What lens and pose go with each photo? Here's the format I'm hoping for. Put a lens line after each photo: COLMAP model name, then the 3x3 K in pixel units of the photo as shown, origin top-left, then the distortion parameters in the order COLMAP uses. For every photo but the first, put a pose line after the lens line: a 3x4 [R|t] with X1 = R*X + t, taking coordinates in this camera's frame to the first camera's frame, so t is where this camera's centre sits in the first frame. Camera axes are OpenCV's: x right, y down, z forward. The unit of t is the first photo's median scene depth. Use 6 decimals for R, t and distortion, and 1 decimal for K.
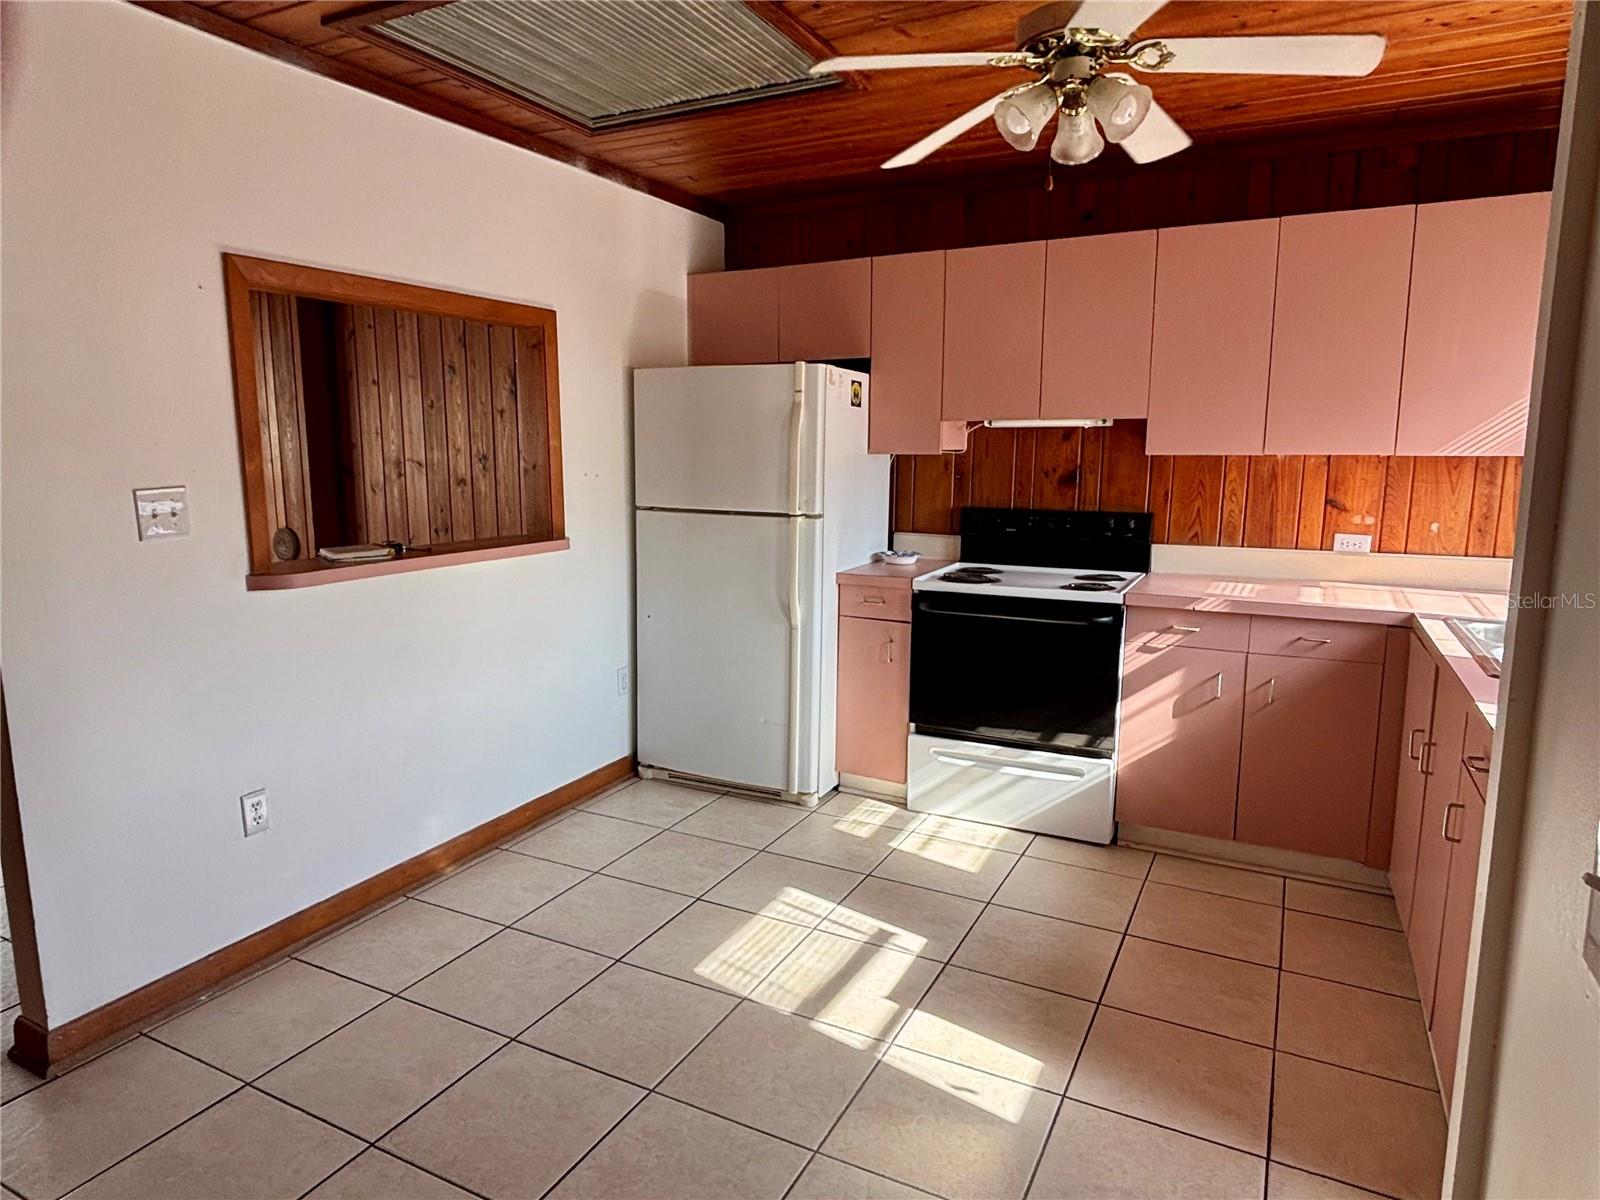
lens RADIAL K [[957.8, 0, 801.5], [0, 957.8, 602.3], [0, 0, 1]] dist [0.028021, -0.015103]
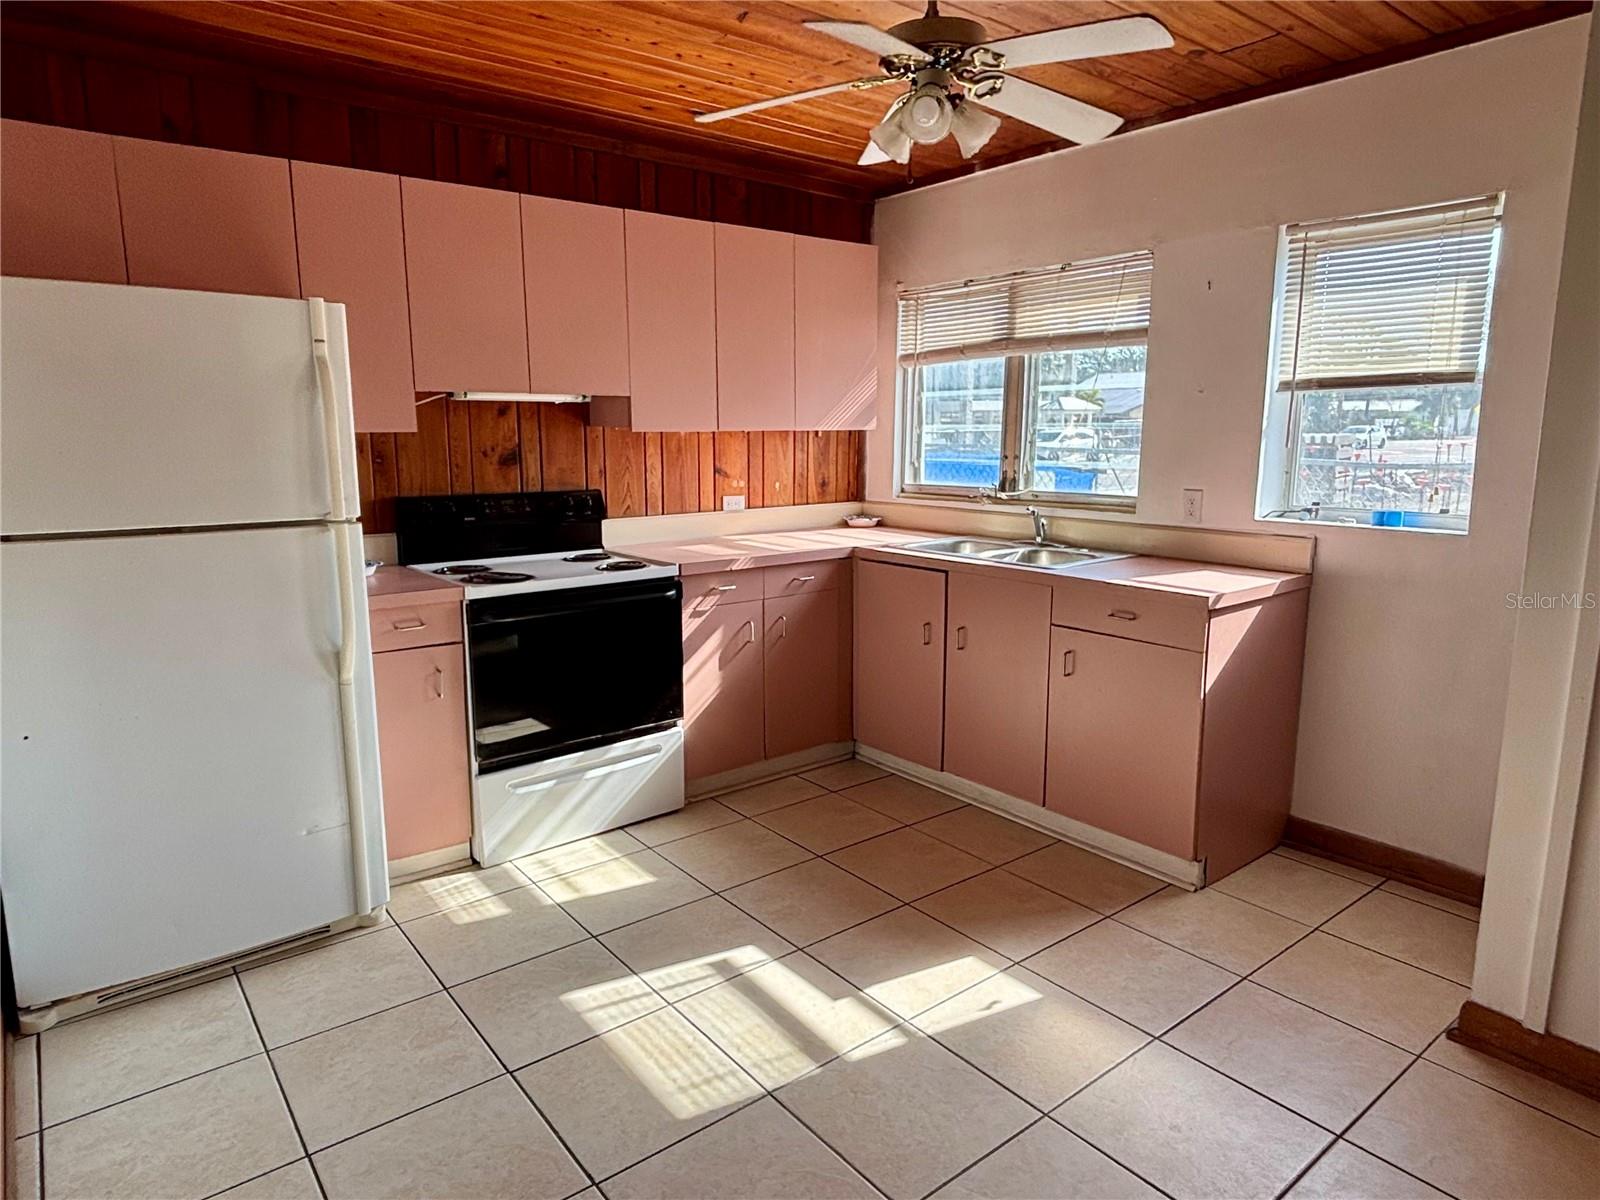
lens RADIAL K [[957.8, 0, 795.5], [0, 957.8, 593.5], [0, 0, 1]] dist [0.028021, -0.015103]
pose [[0.416069, -0.159607, 0.895216, -0.508562], [0.146960, 0.983336, 0.107015, -0.066980], [-0.897379, 0.087035, 0.432591, 0.413384]]
